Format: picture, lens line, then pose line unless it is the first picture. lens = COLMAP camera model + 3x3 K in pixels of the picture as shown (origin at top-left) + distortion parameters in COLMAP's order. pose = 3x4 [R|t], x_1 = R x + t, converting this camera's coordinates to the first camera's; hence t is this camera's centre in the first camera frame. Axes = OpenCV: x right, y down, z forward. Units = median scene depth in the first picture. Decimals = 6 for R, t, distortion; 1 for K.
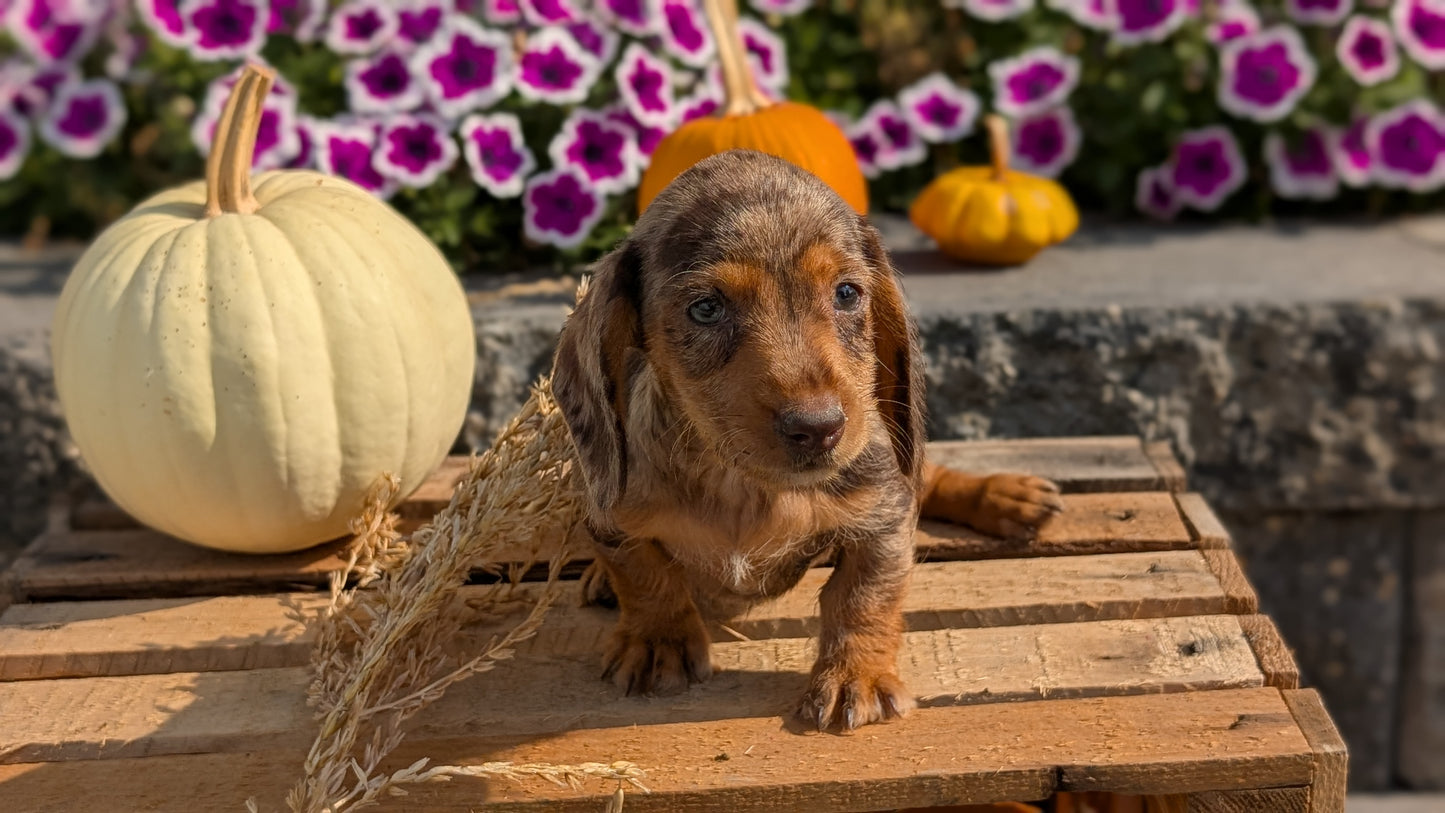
lens RADIAL K [[2108.2, 0, 713.7], [0, 2108.2, 410.8], [0, 0, 1]] dist [0.195935, -1.007891]
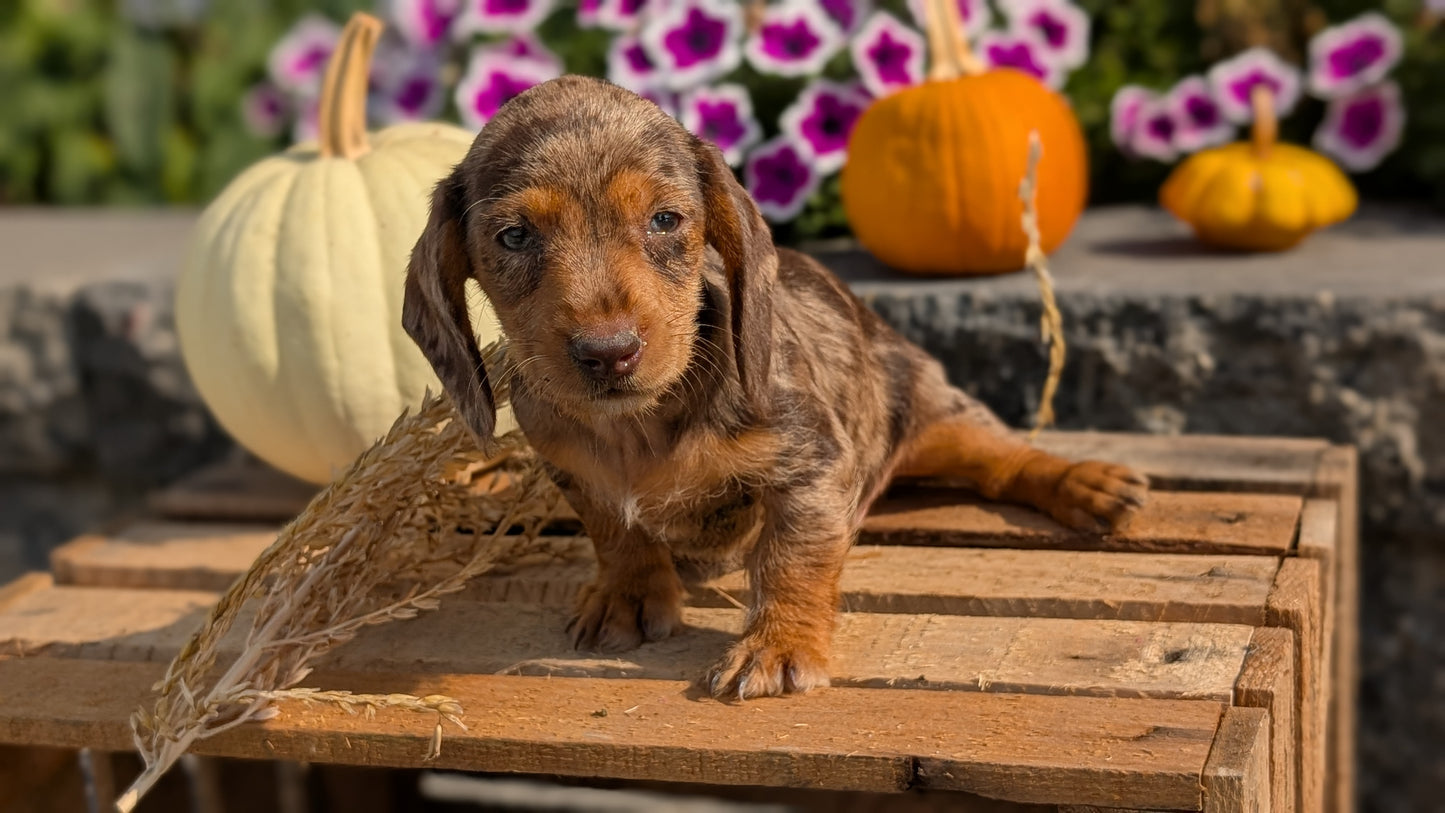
lens RADIAL K [[2096.2, 0, 690.1], [0, 2096.2, 400.7], [0, 0, 1]] dist [0.177717, -0.938580]
pose [[0.933261, 0.050642, -0.355612, 0.321372], [-0.059582, 0.998122, -0.014223, 0.029467], [0.354224, 0.034462, 0.934525, 0.107244]]
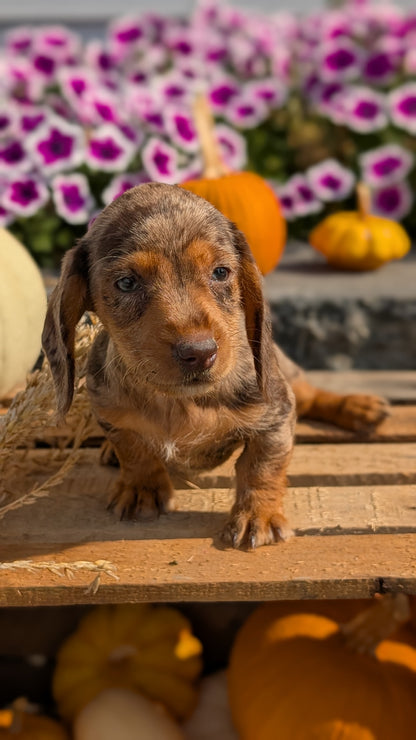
lens RADIAL K [[1086.9, 0, 177.7], [0, 1086.9, 370.3], [0, 0, 1]] dist [0.169719, -0.827810]
pose [[0.998780, 0.031141, -0.038317, 0.030134], [-0.030393, 0.999339, 0.019965, -0.001309], [0.038914, -0.018776, 0.999066, 0.141114]]
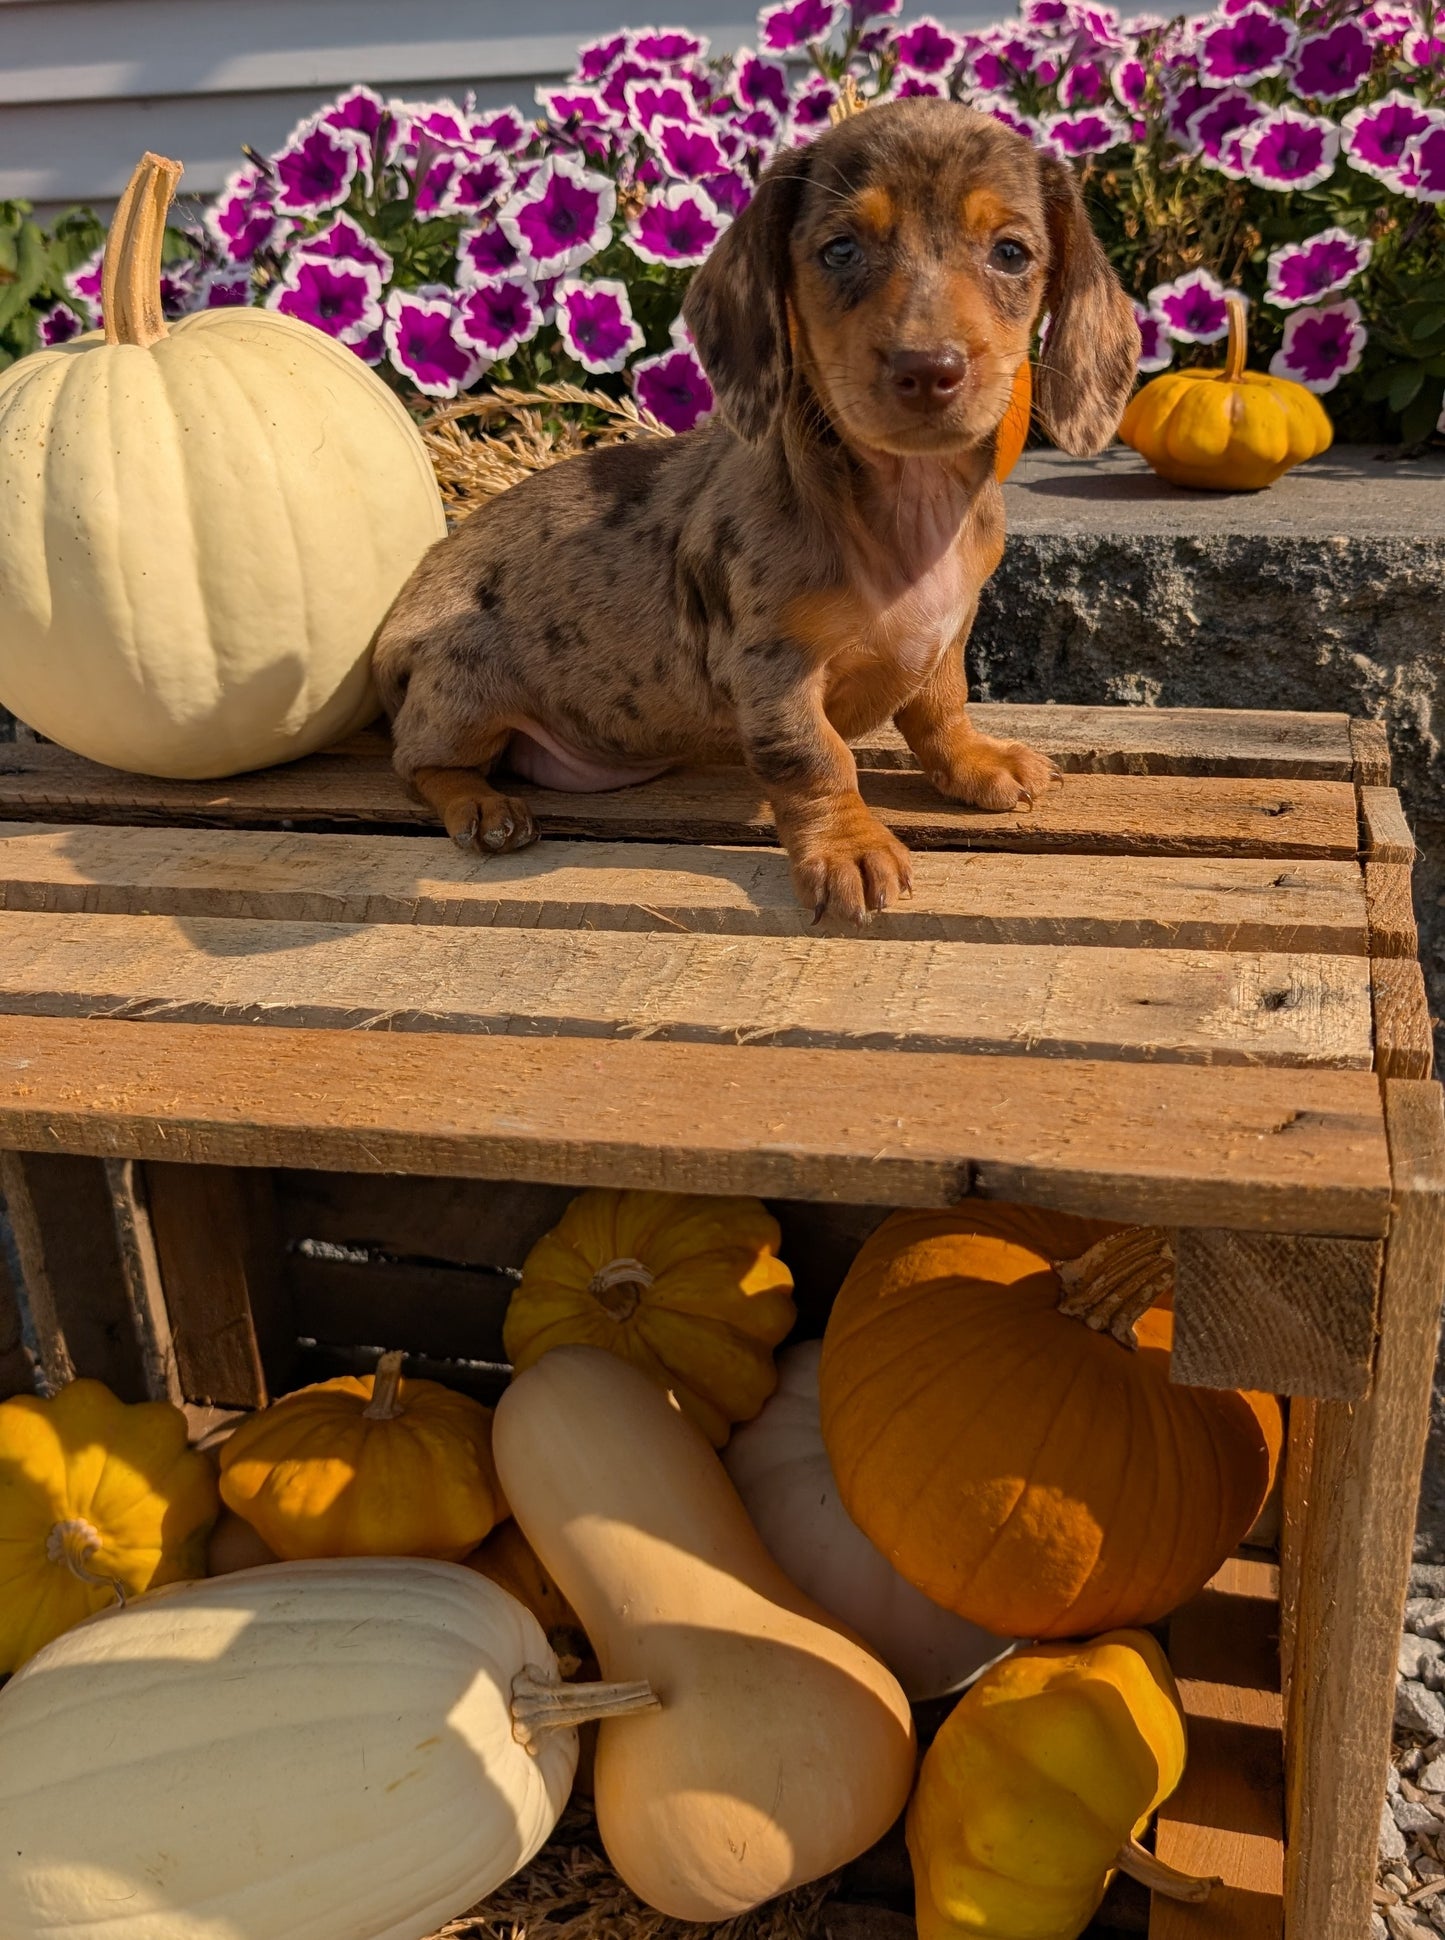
lens RADIAL K [[1902.3, 0, 682.7], [0, 1902.3, 906.2], [0, 0, 1]] dist [0.086917, -0.361050]
pose [[0.964664, 0.084433, -0.249590, 0.180438], [-0.060593, 0.992966, 0.101718, 0.031698], [0.256423, -0.083001, 0.962994, 0.360498]]
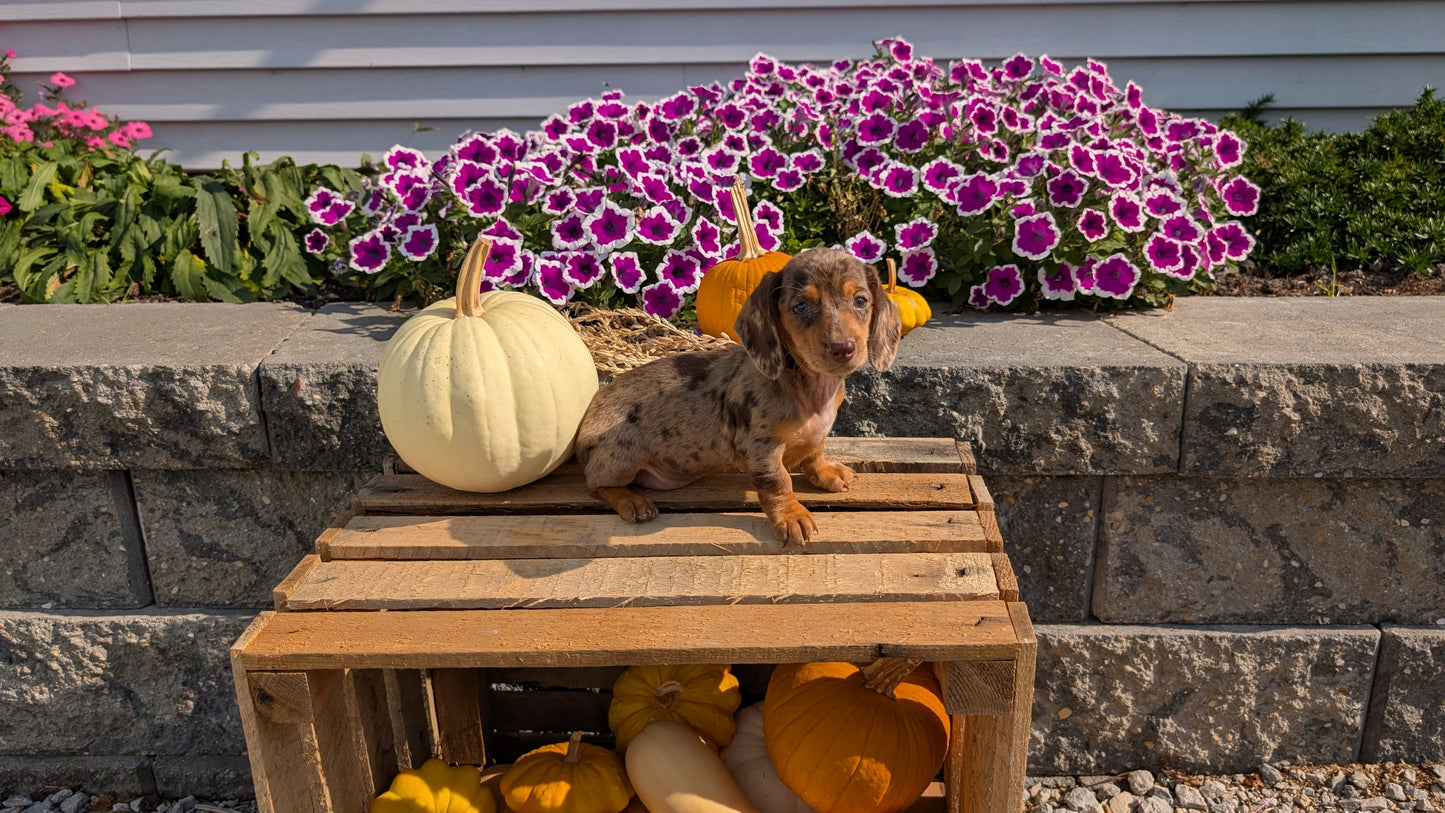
lens RADIAL K [[1064.3, 0, 733.8], [0, 1064.3, 397.0], [0, 0, 1]] dist [0.064008, -0.250782]
pose [[0.998199, 0.030363, -0.051746, 0.064195], [-0.028158, 0.998686, 0.042821, -0.071492], [0.052978, -0.041287, 0.997742, 0.058287]]
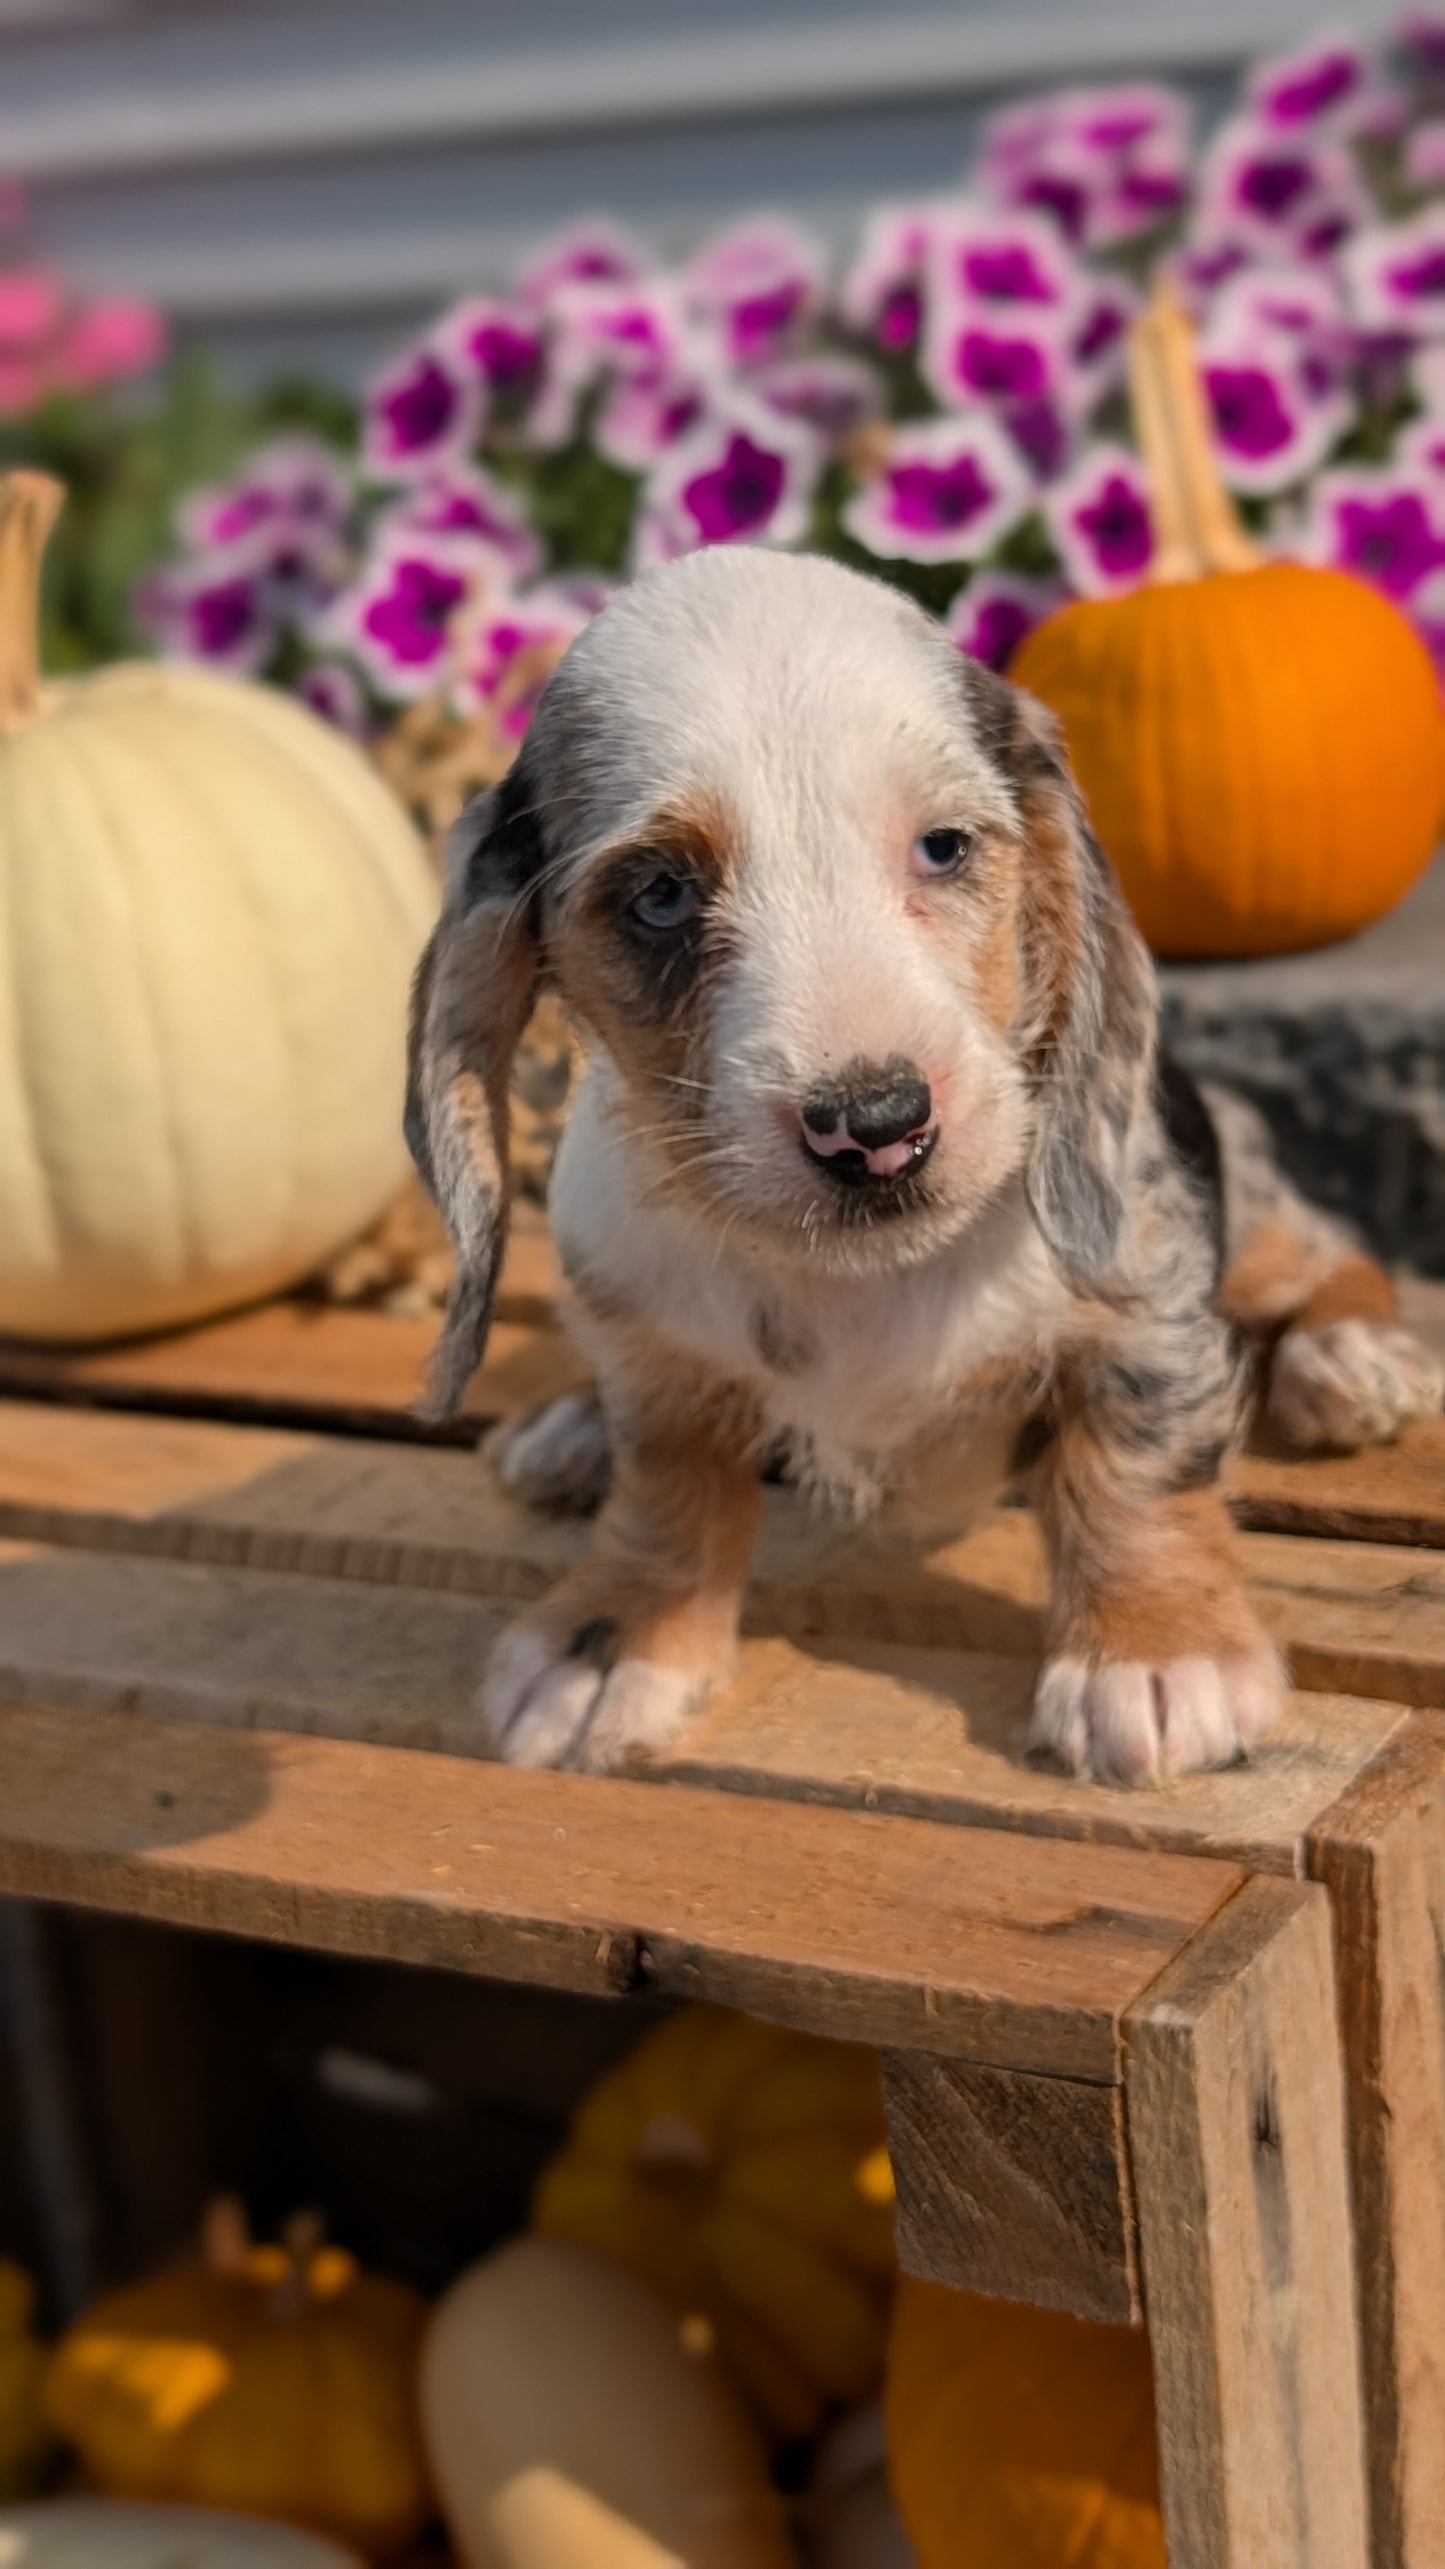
lens RADIAL K [[3748.0, 0, 620.0], [0, 3748.0, 1278.3], [0, 0, 1]] dist [0.195935, -1.007891]
pose [[0.845996, 0.105195, -0.522708, 0.491293], [-0.088491, 0.994450, 0.056911, -0.022372], [0.525794, -0.001891, 0.850610, 0.233536]]
